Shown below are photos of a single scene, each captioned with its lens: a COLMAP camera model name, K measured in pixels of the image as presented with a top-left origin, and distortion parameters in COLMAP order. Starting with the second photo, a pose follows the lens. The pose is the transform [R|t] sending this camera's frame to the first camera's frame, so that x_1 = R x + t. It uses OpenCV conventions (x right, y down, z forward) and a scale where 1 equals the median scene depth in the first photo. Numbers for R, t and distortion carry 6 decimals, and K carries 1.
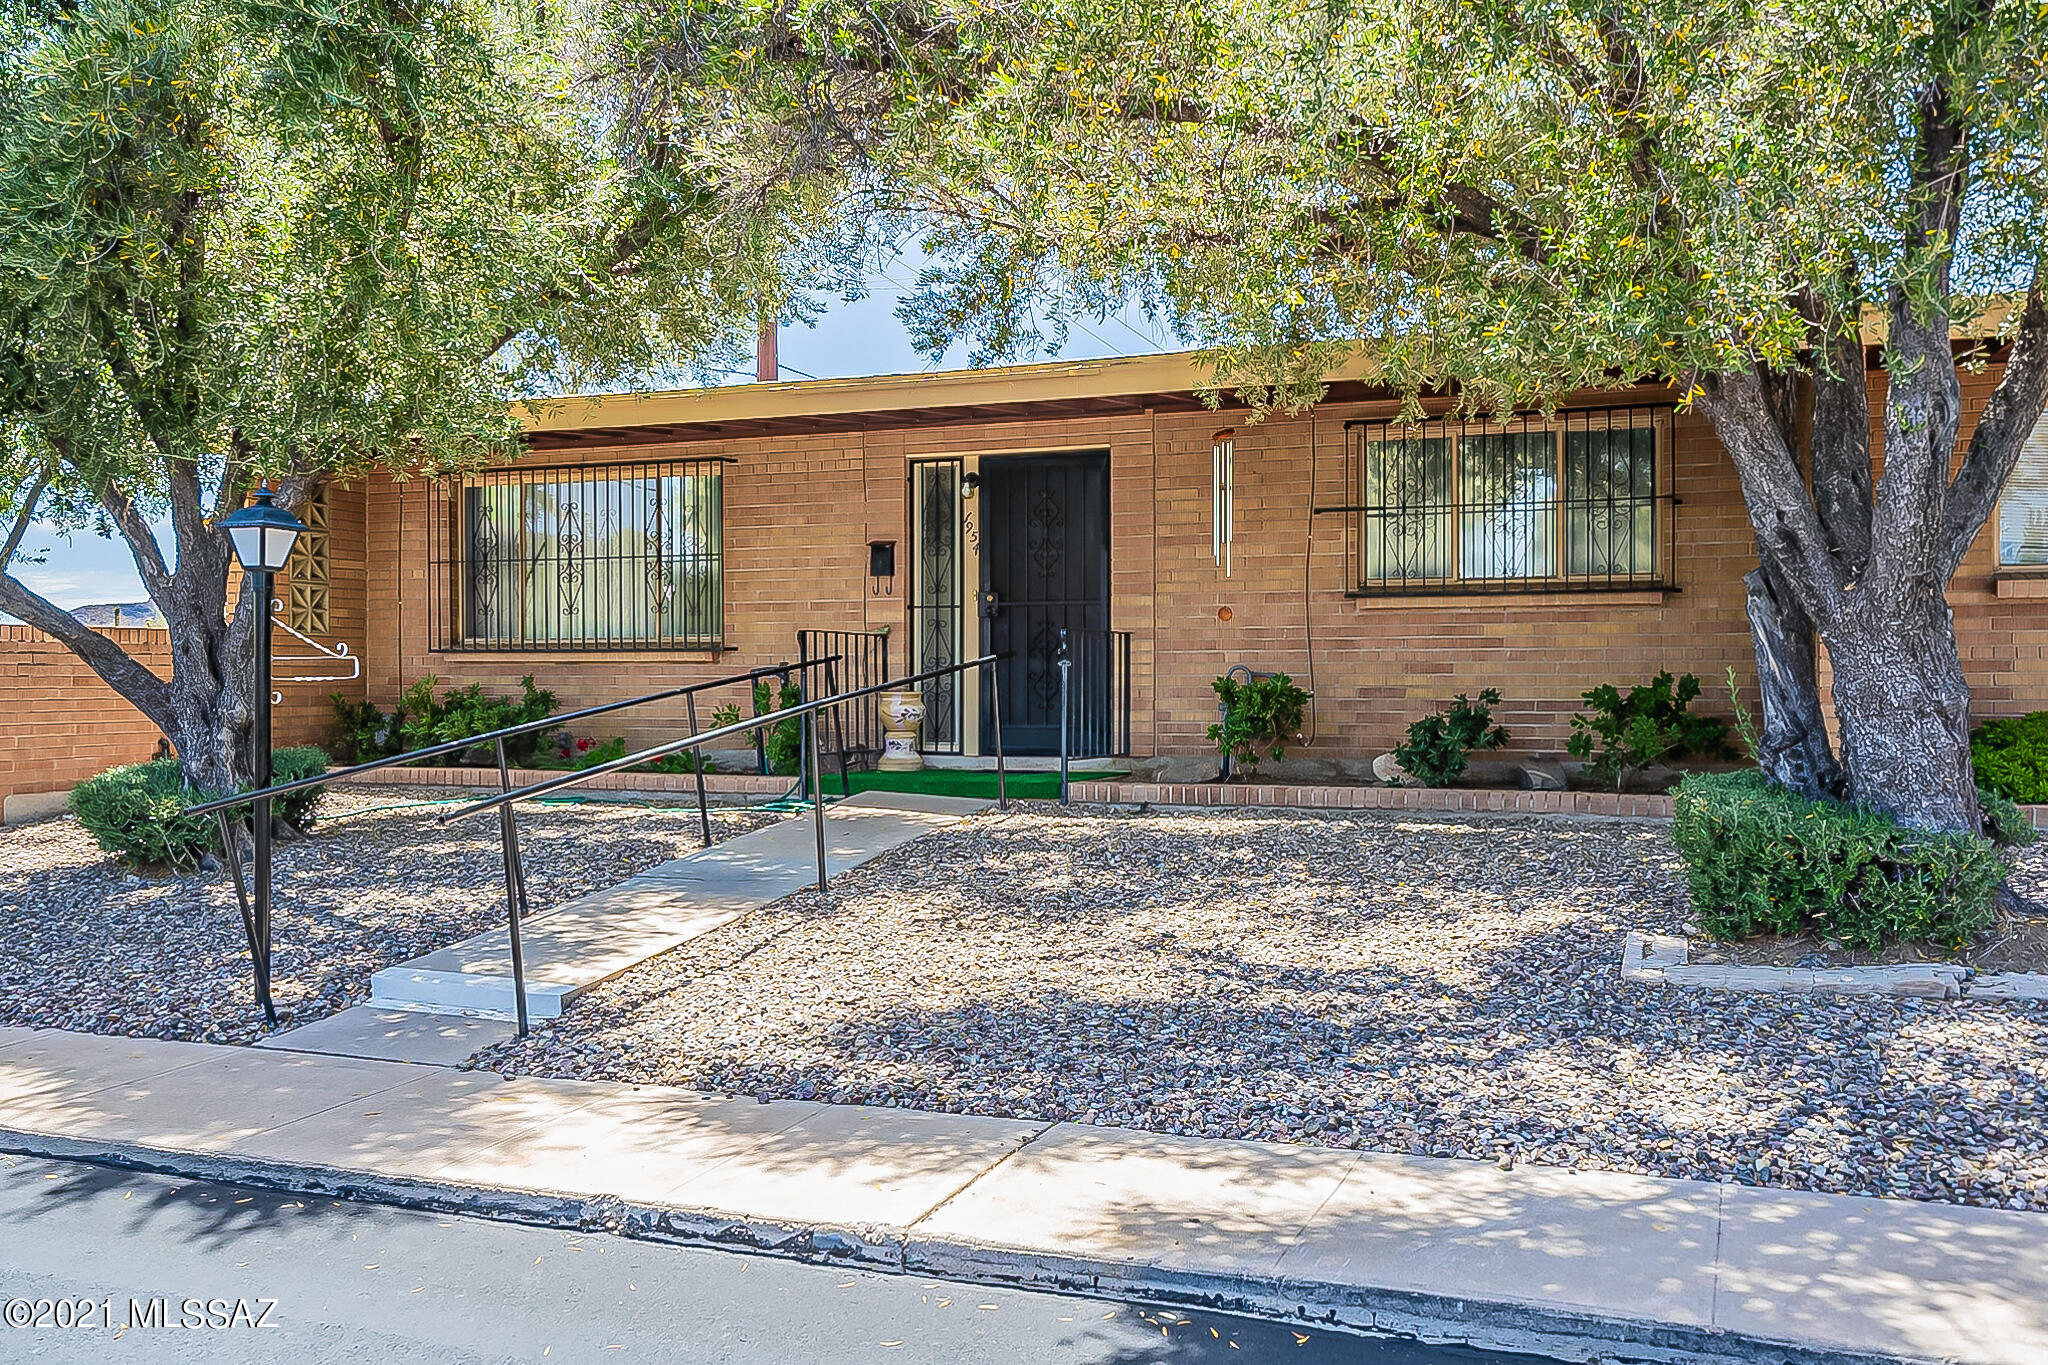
lens RADIAL K [[1756.7, 0, 1024.0], [0, 1756.7, 682.5], [0, 0, 1]] dist [0.000010, -0.000053]
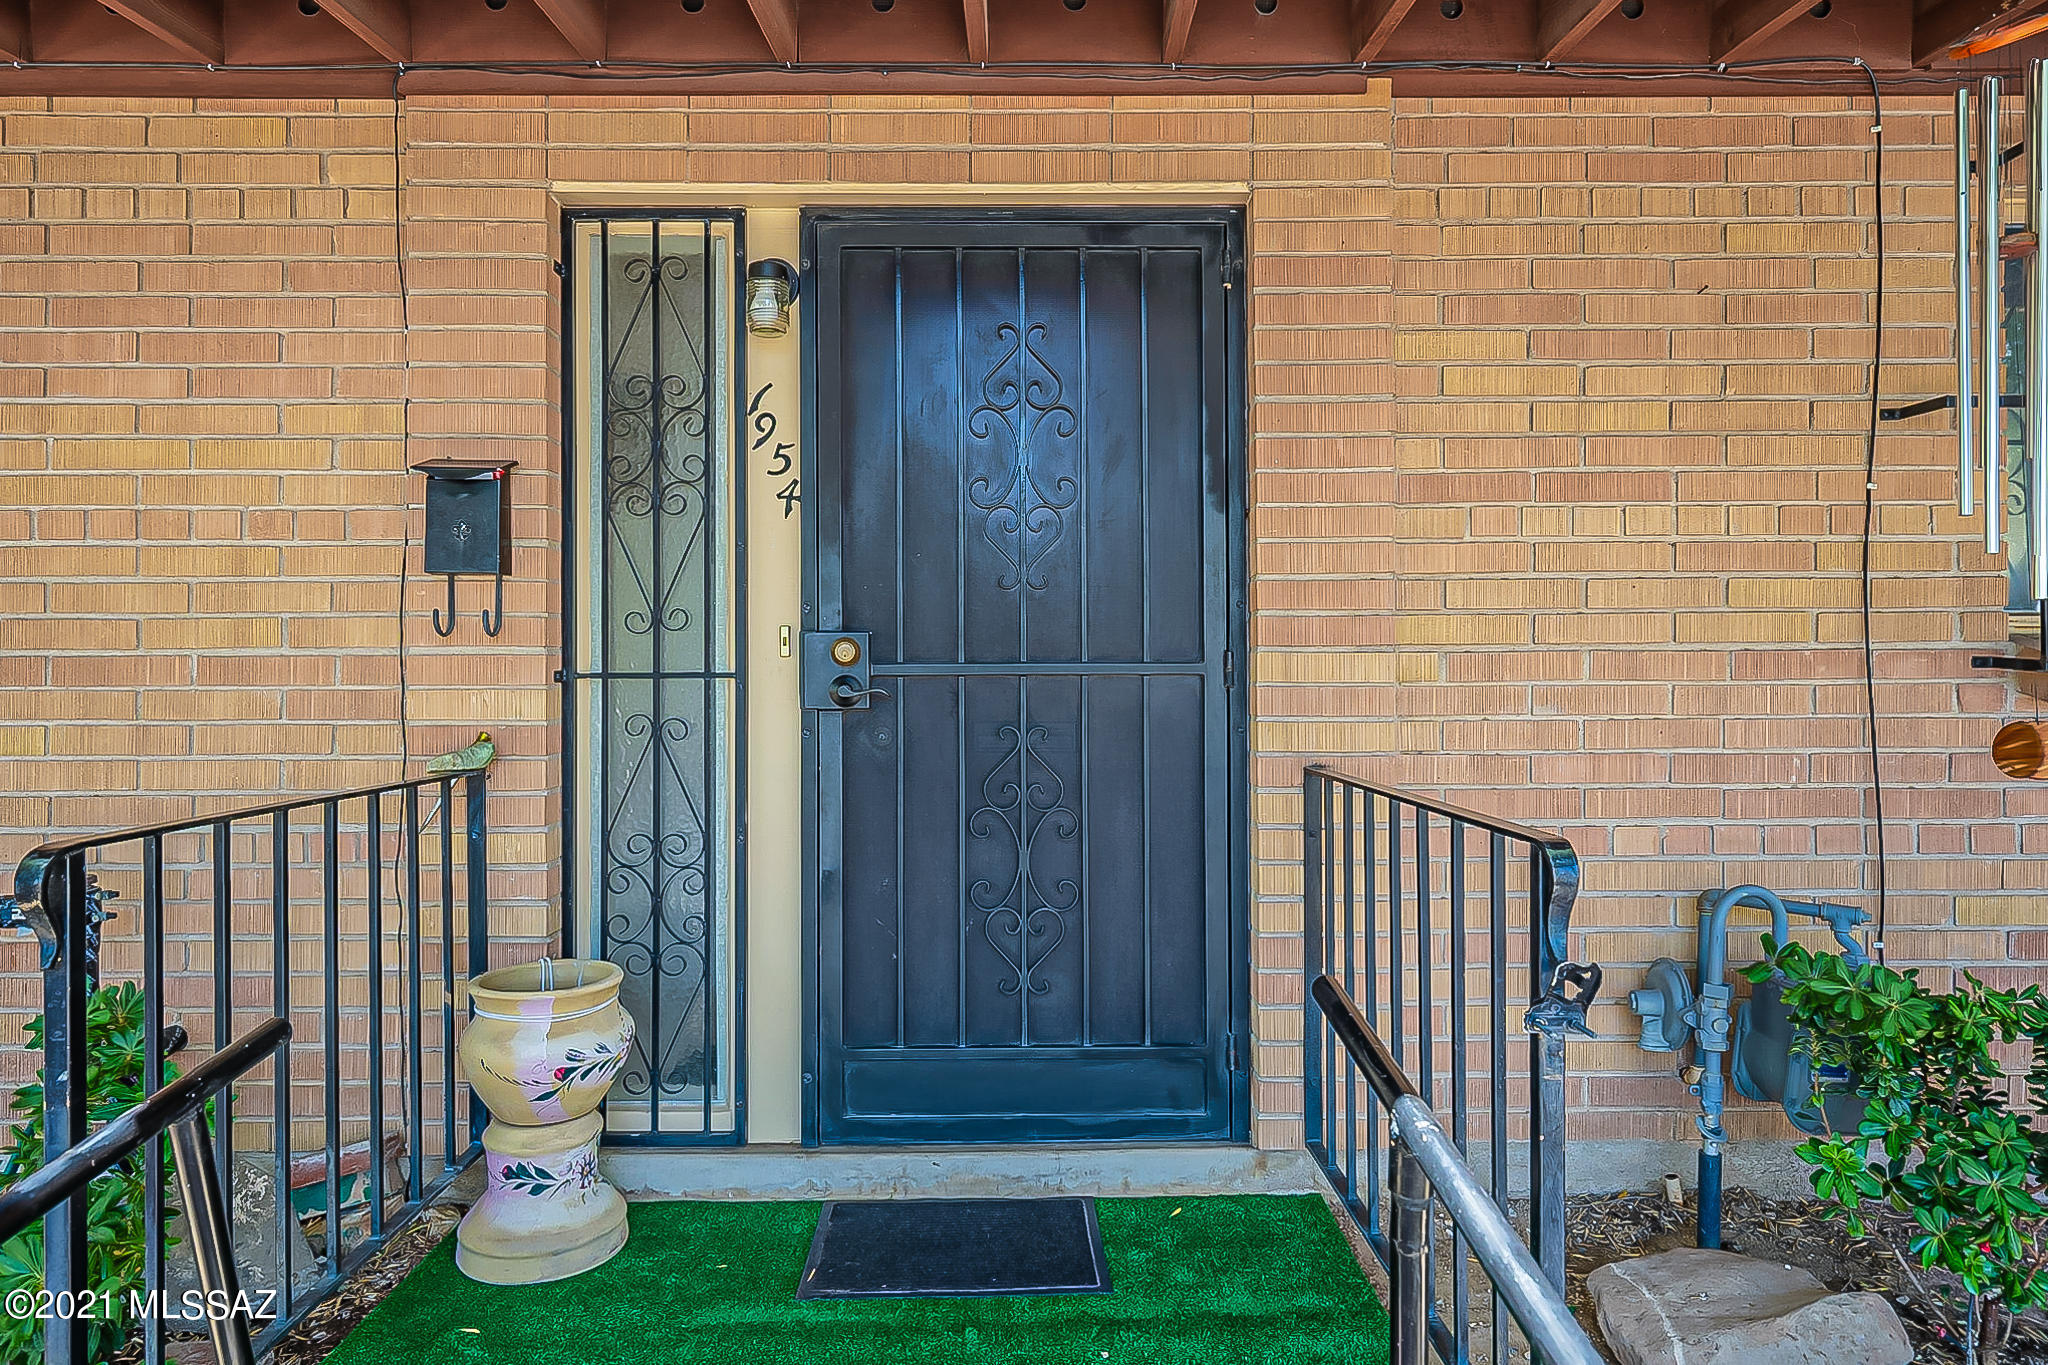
lens RADIAL K [[1224.4, 0, 1024.0], [0, 1224.4, 682.5], [0, 0, 1]] dist [0.004111, 0.000766]
pose [[0.927916, -0.002710, 0.372780, -0.071213], [0.003338, 0.999994, -0.001038, -0.041754], [-0.372775, 0.002208, 0.927919, 0.776027]]
